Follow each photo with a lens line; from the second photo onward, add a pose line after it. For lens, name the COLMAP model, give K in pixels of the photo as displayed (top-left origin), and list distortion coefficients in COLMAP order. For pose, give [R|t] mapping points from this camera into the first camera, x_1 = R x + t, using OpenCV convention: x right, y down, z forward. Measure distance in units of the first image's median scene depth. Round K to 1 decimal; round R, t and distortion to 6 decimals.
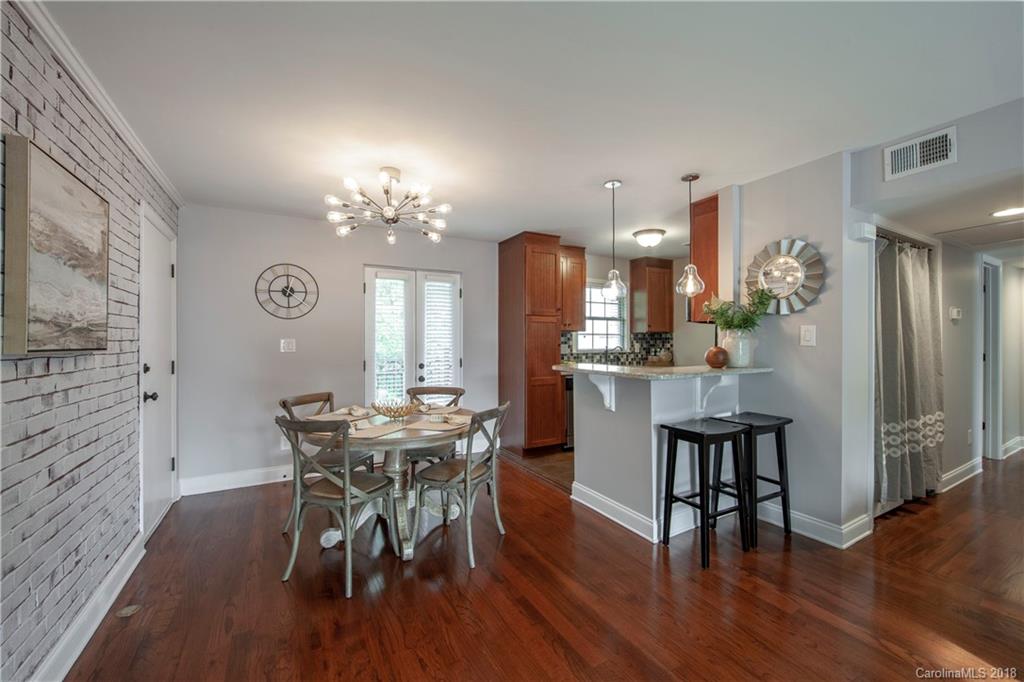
lens RADIAL K [[418.9, 0, 531.7], [0, 418.9, 341.1], [0, 0, 1]] dist [-0.013582, 0.000489]
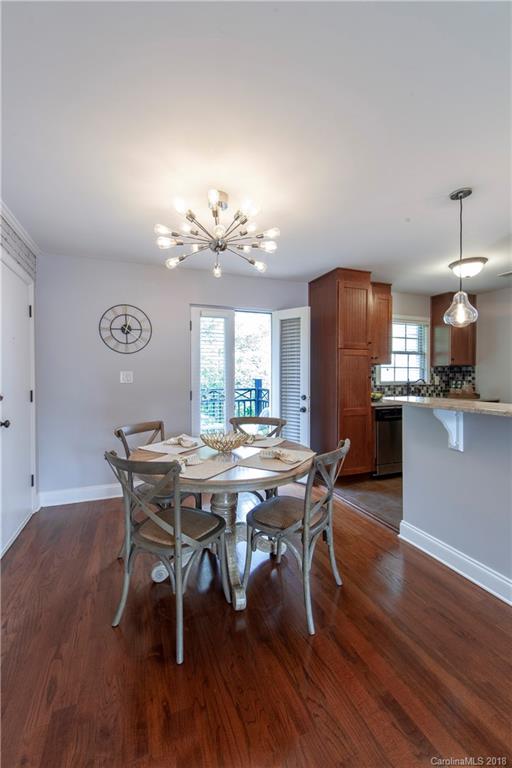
lens RADIAL K [[314.2, 0, 254.1], [0, 314.2, 379.6], [0, 0, 1]] dist [-0.013582, 0.000489]
pose [[0.985593, 0.002915, -0.169111, -0.129331], [-0.000503, 0.999897, 0.014309, 0.006034], [0.169136, -0.014018, 0.985493, 0.285375]]
